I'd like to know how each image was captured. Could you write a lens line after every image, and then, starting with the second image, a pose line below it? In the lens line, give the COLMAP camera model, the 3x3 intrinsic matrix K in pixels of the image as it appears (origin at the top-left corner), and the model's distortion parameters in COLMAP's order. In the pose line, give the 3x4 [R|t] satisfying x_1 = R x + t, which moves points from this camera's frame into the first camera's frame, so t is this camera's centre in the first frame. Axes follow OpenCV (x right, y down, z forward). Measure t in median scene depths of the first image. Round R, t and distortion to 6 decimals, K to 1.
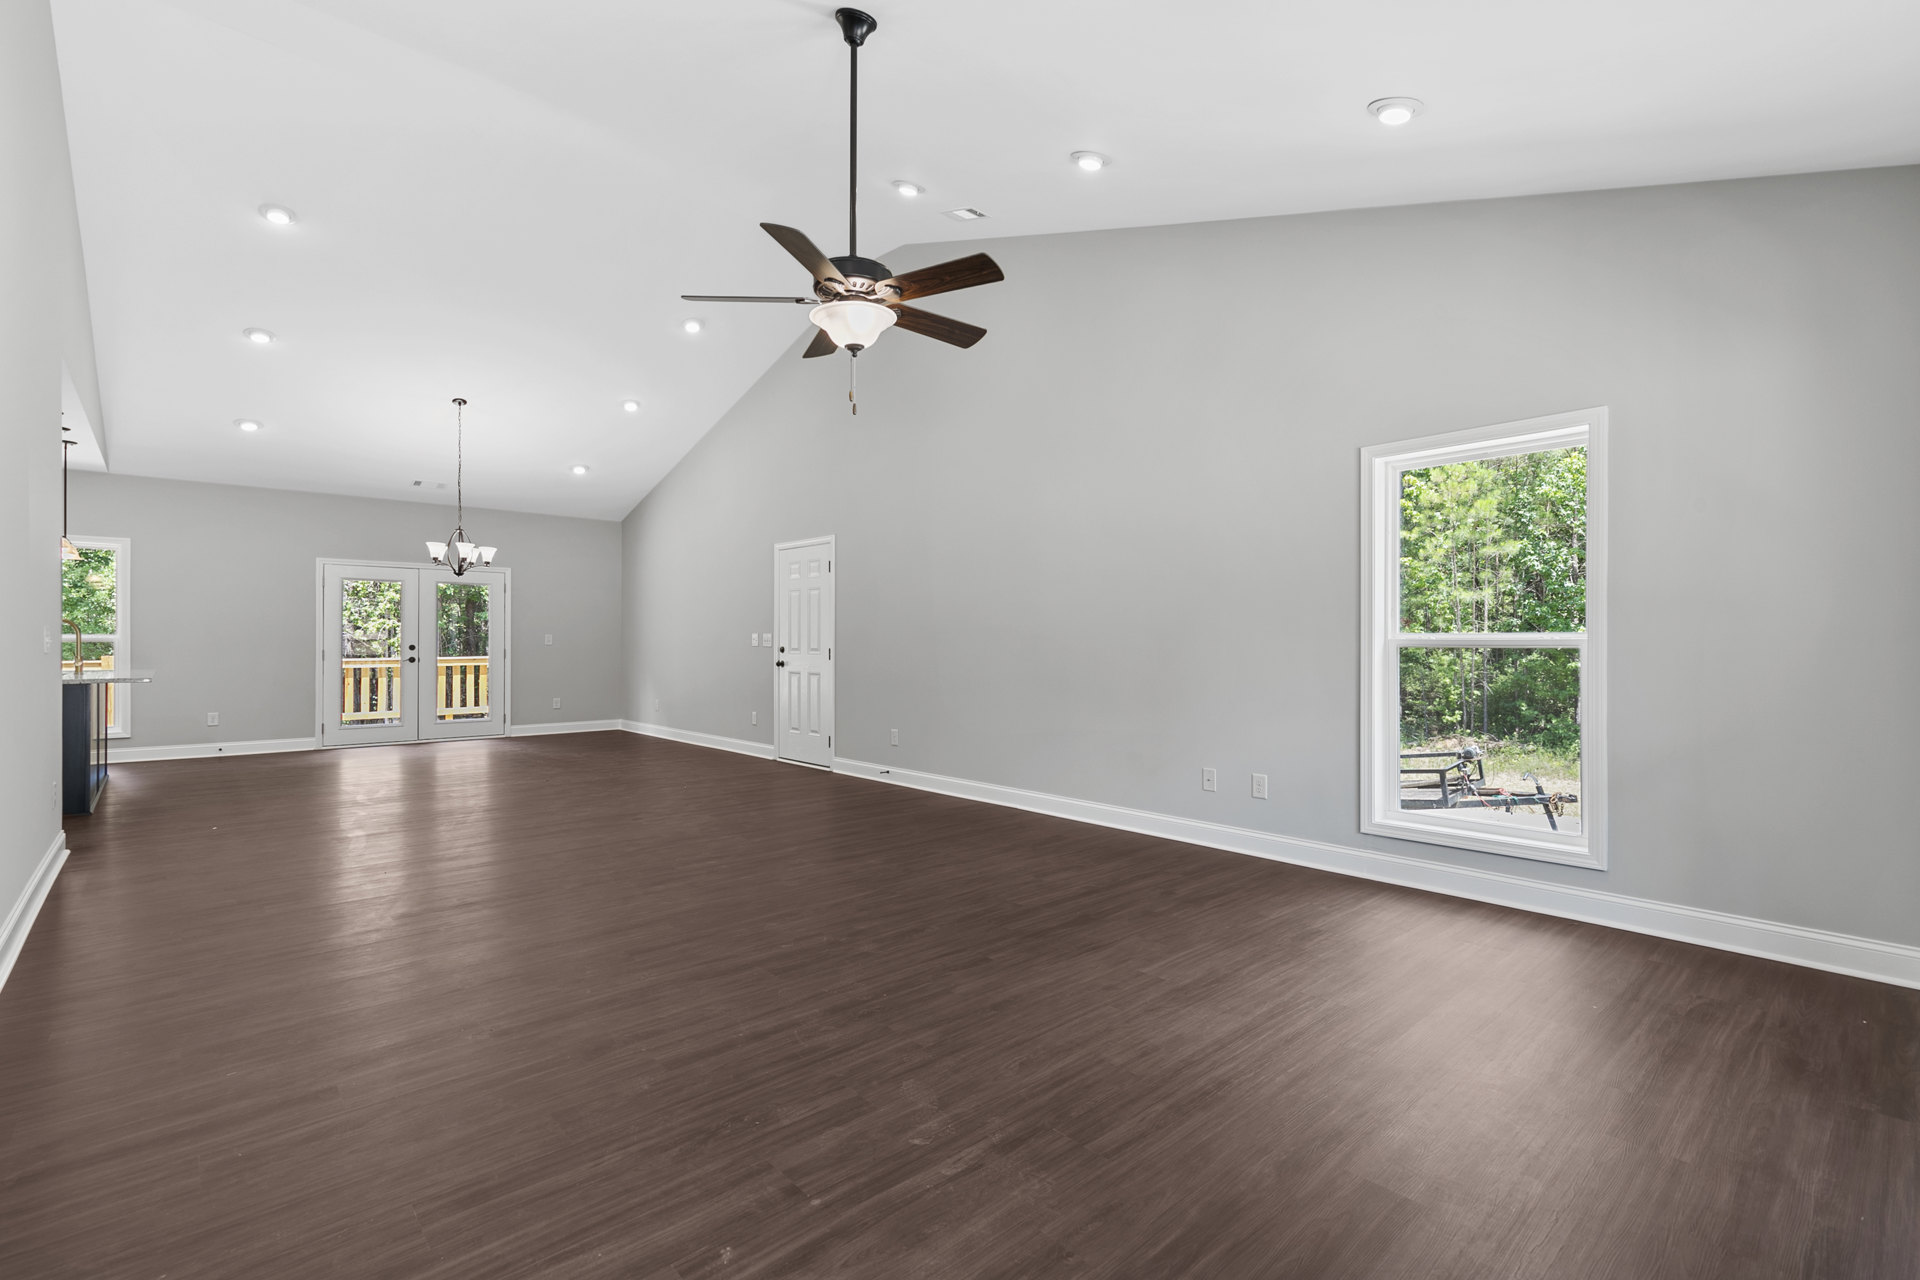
lens RADIAL K [[869.4, 0, 968.7], [0, 869.4, 640.4], [0, 0, 1]] dist [0.014192, -0.003291]
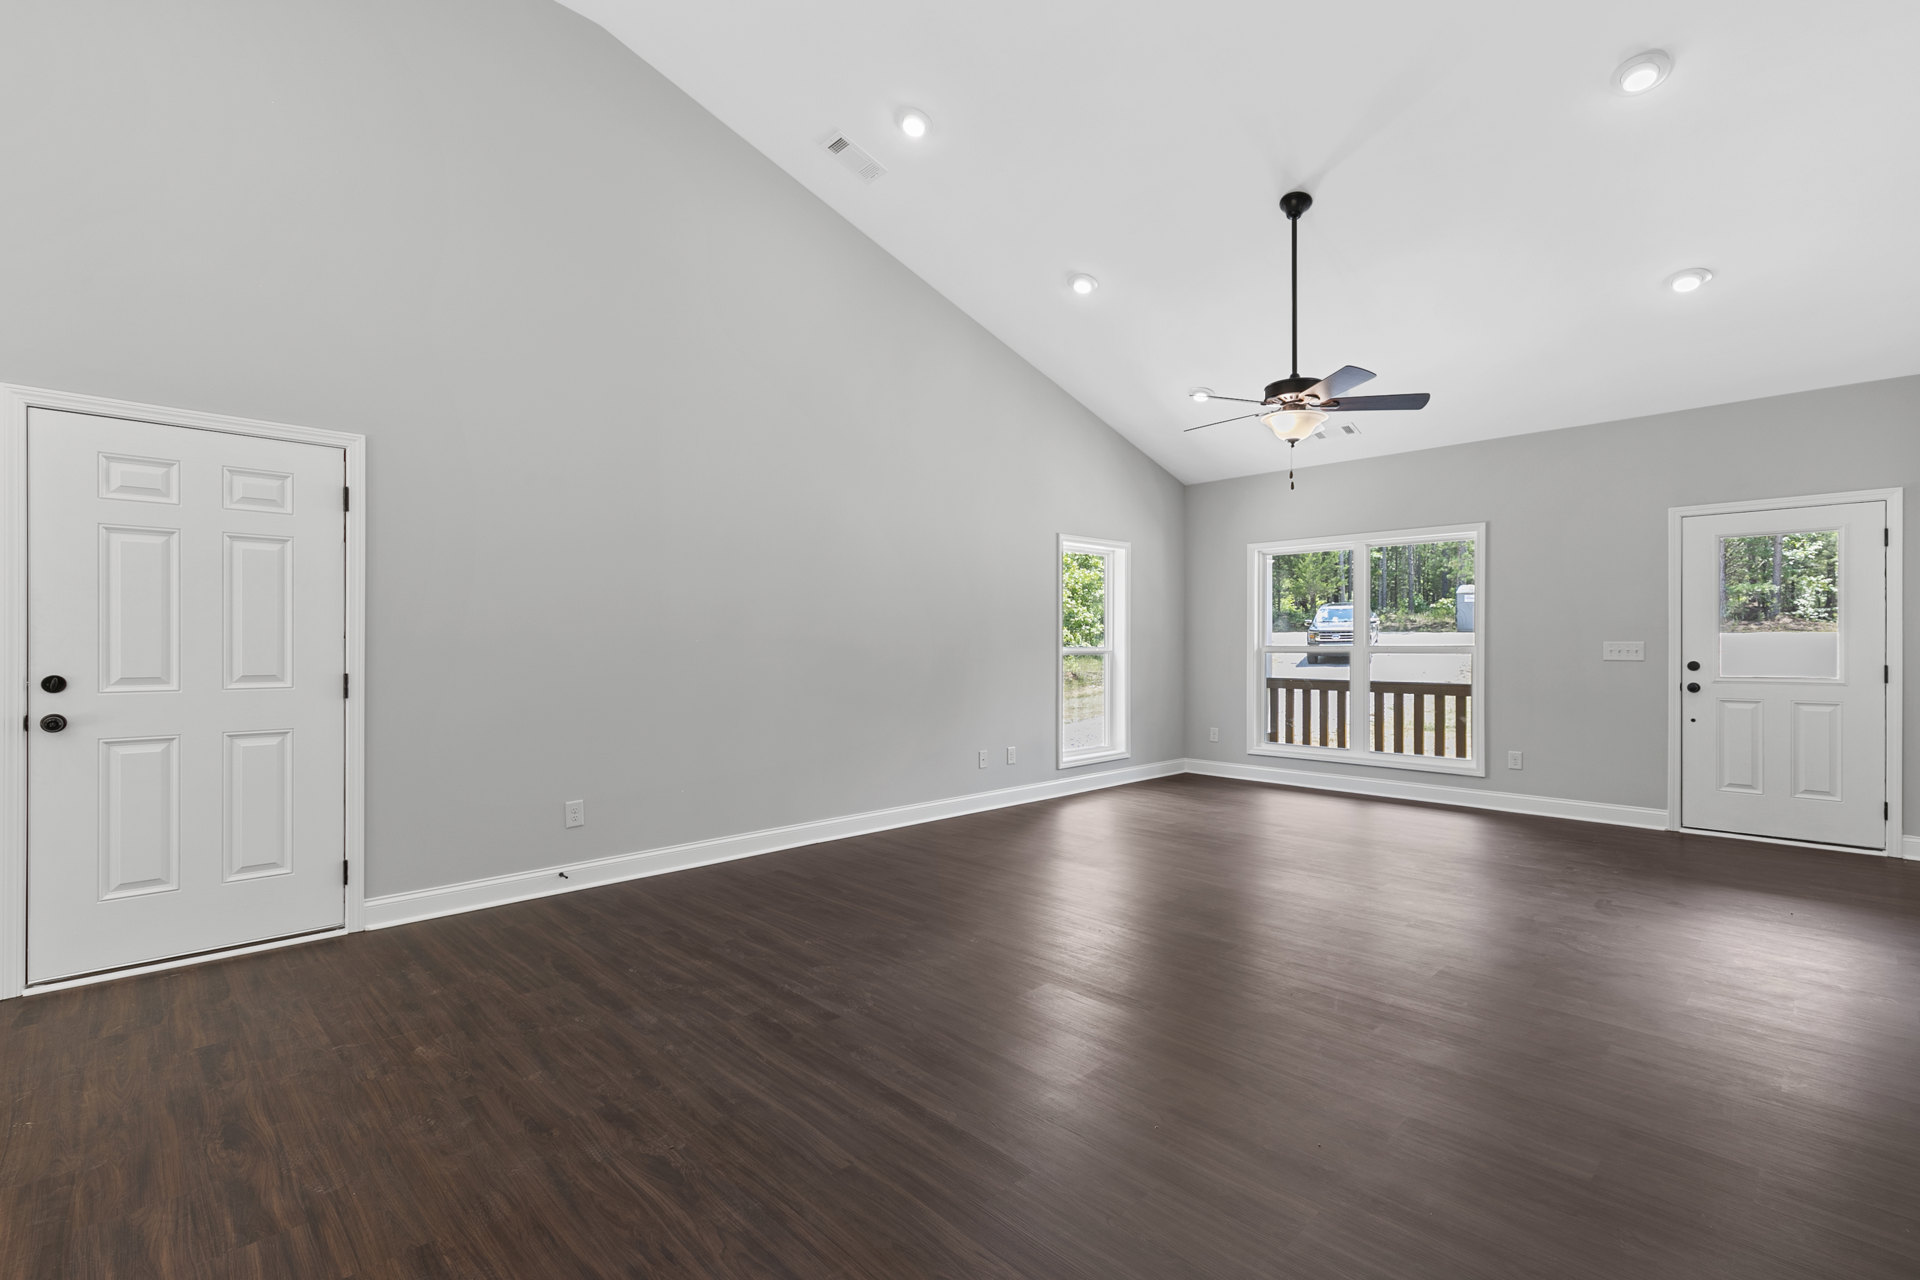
lens RADIAL K [[869.4, 0, 969.4], [0, 869.4, 646.9], [0, 0, 1]] dist [0.014192, -0.003291]
pose [[-0.041296, -0.001314, 0.999146, -1.295822], [-0.000523, 0.999999, 0.001293, -0.011836], [-0.999147, -0.000470, -0.041297, 1.367418]]
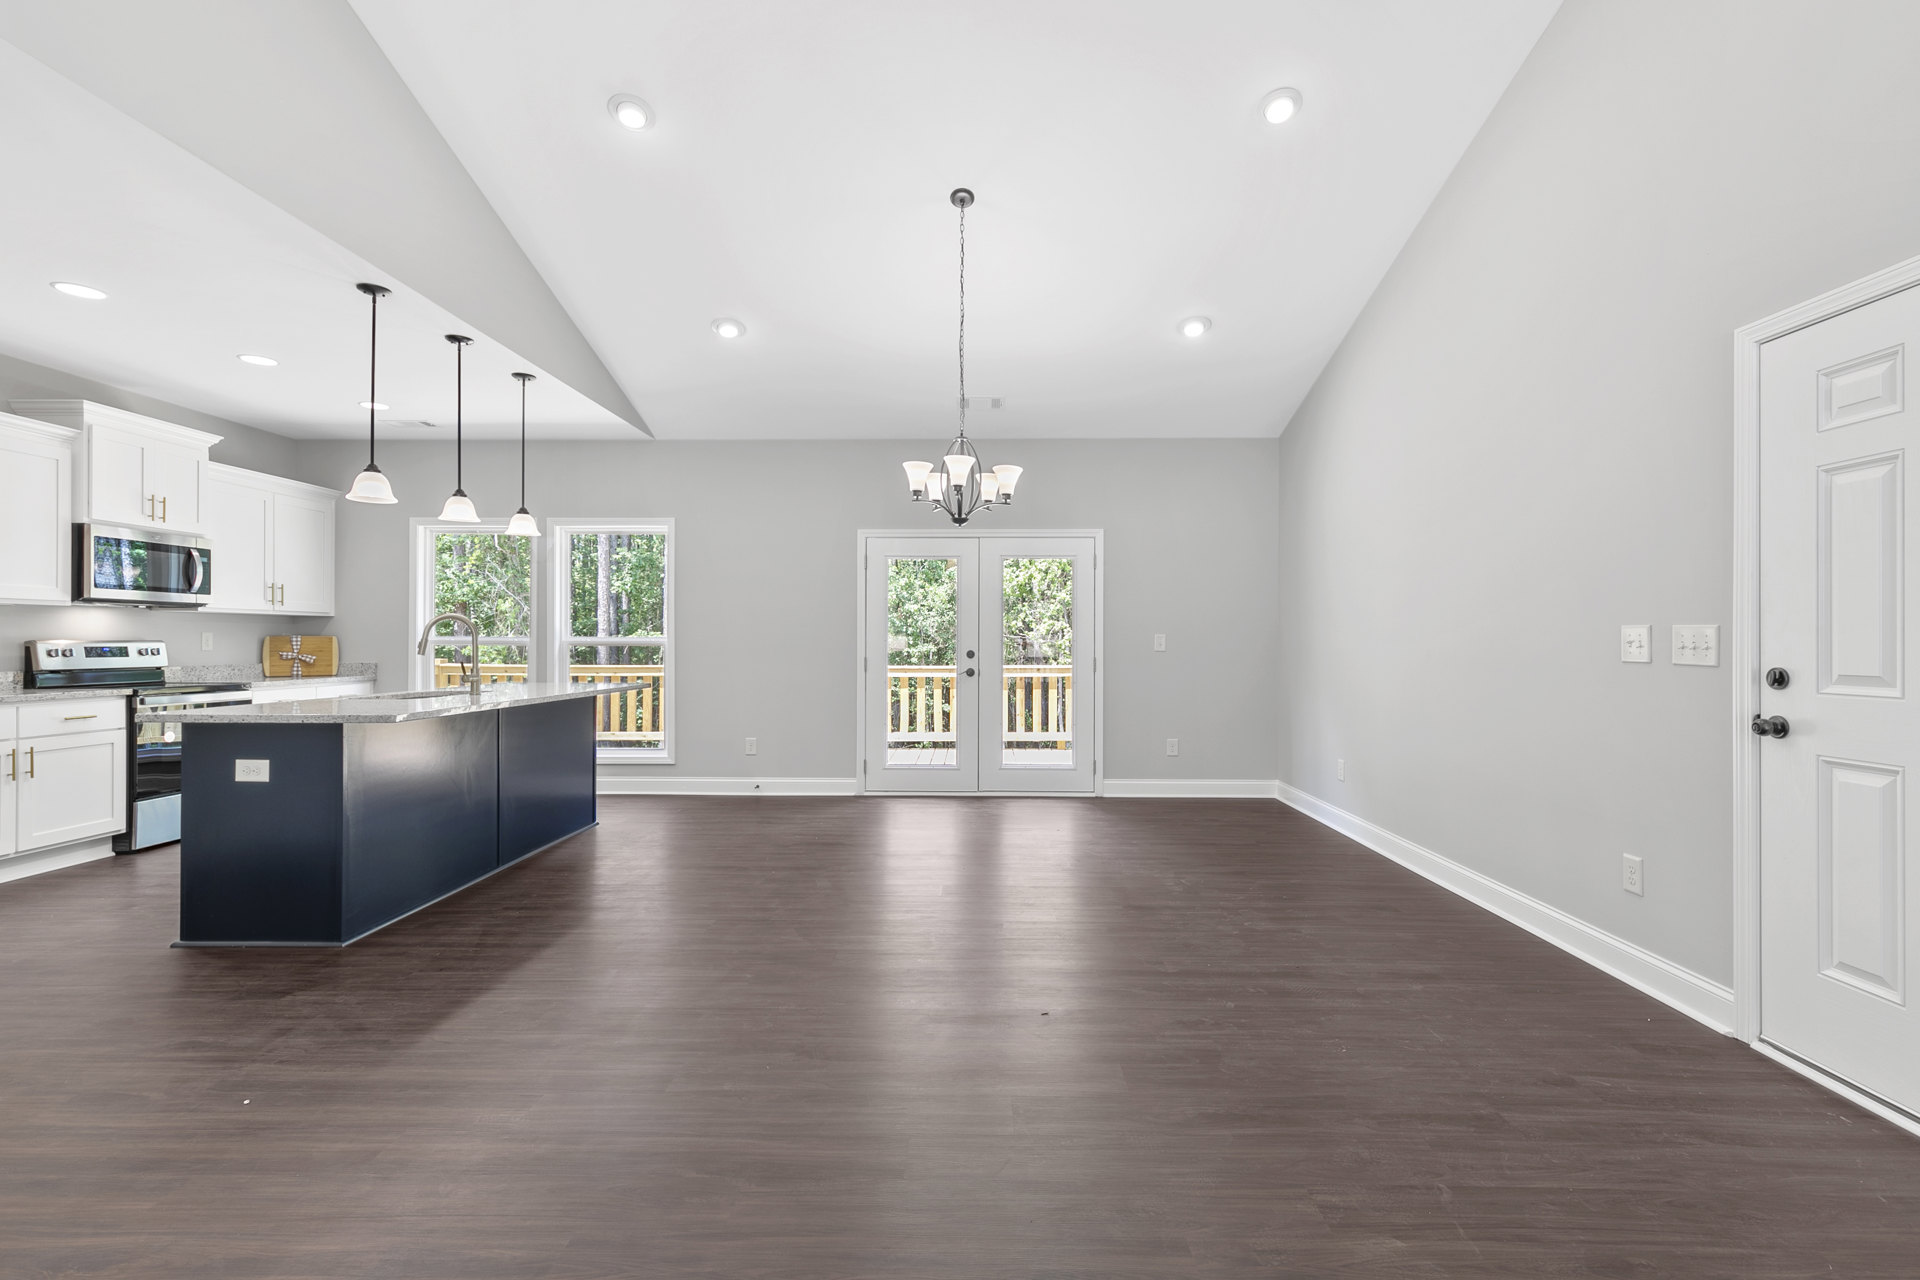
lens RADIAL K [[869.4, 0, 964.1], [0, 869.4, 640.4], [0, 0, 1]] dist [0.014192, -0.003291]
pose [[0.728028, -0.001693, -0.685545, -0.456653], [0.000588, 0.999998, -0.001846, -0.003743], [0.685547, 0.000941, 0.728028, 1.290651]]
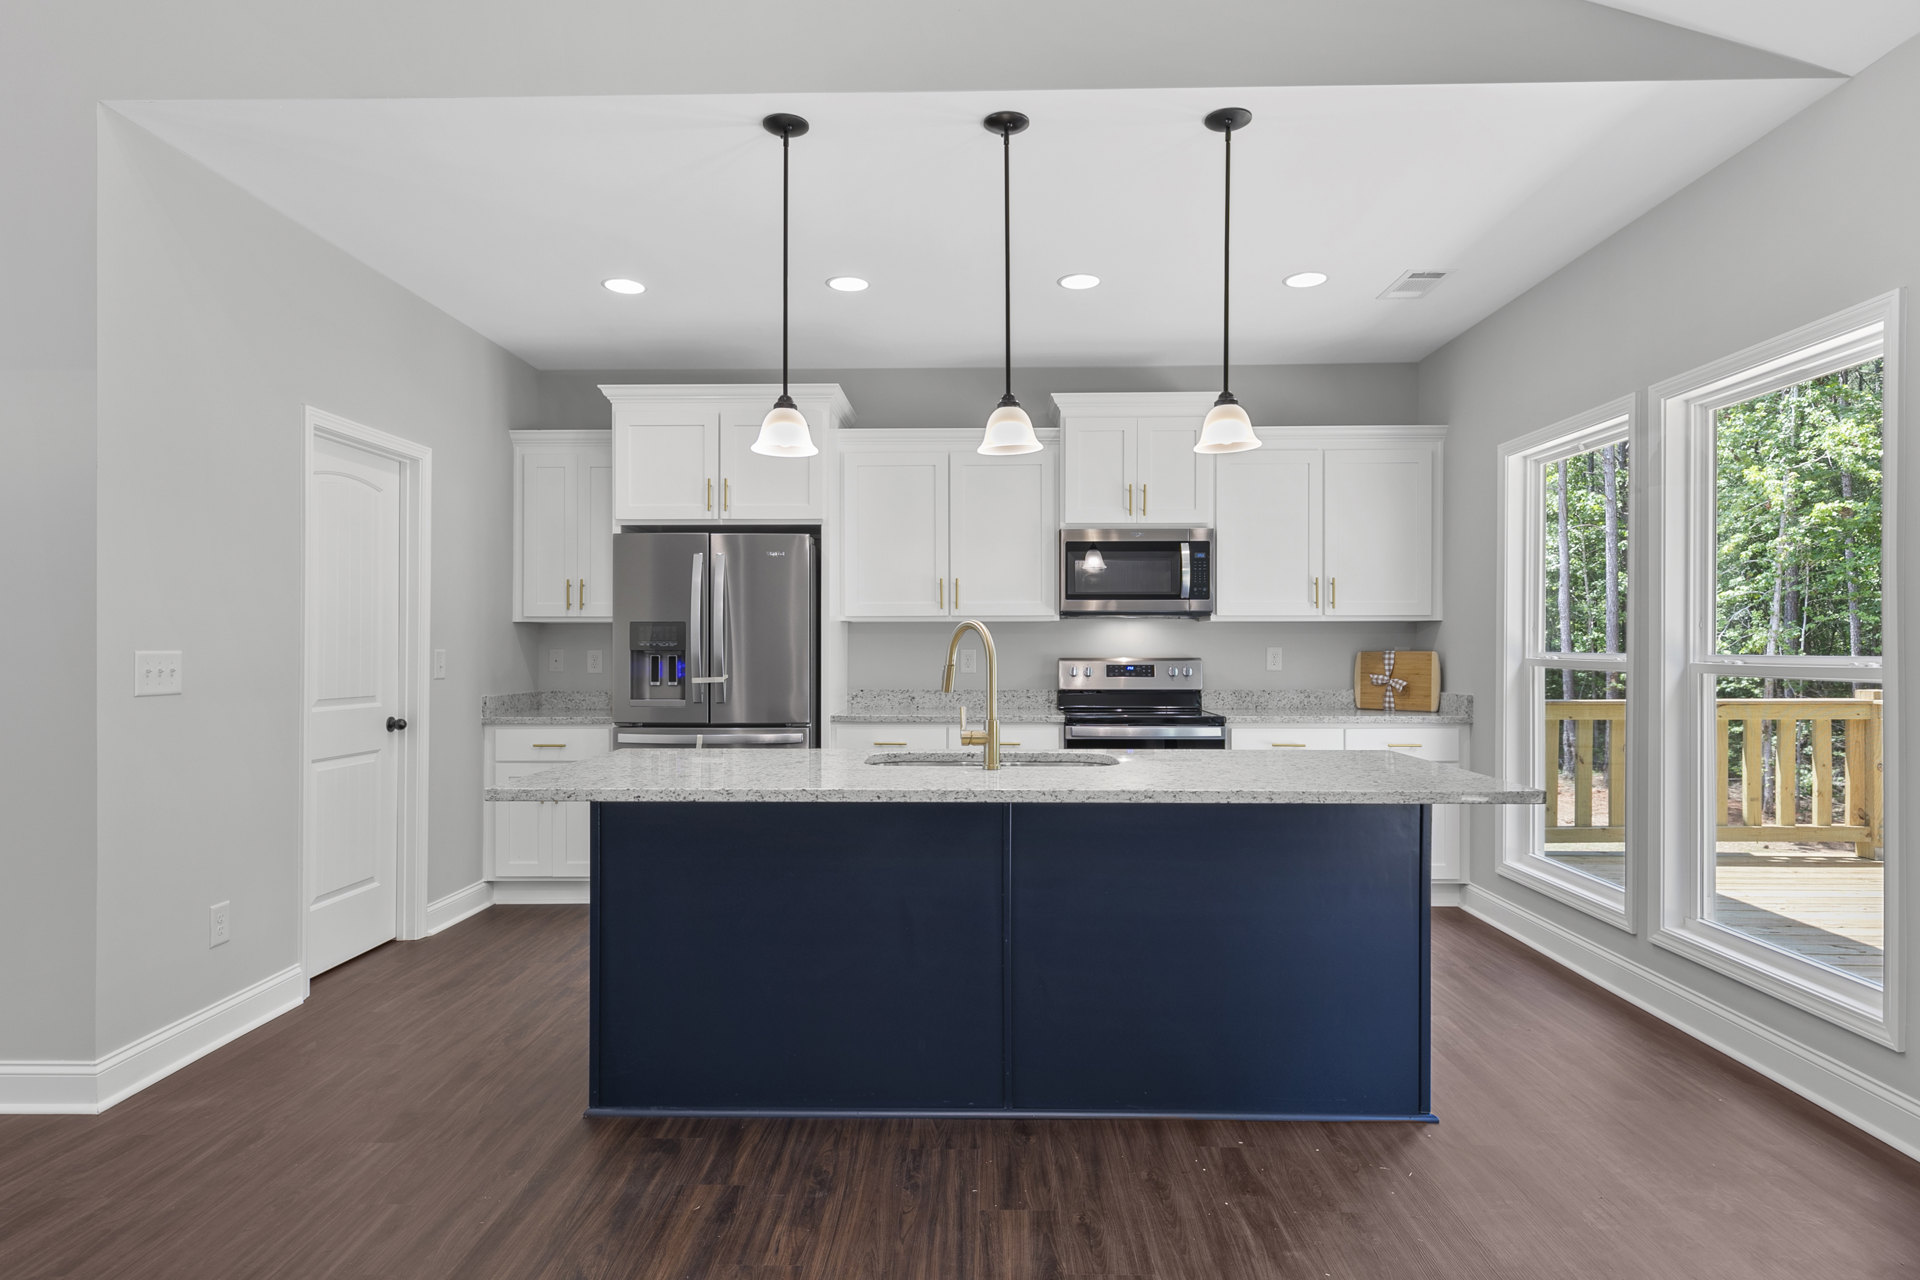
lens RADIAL K [[1057.0, 0, 965.0], [0, 1057.0, 645.3], [0, 0, 1]] dist [0.004578, -0.000749]
pose [[-0.686253, -0.002066, -0.727360, -1.154303], [0.000175, 0.999995, -0.003005, -0.019764], [0.727363, -0.002189, -0.686250, 2.181831]]
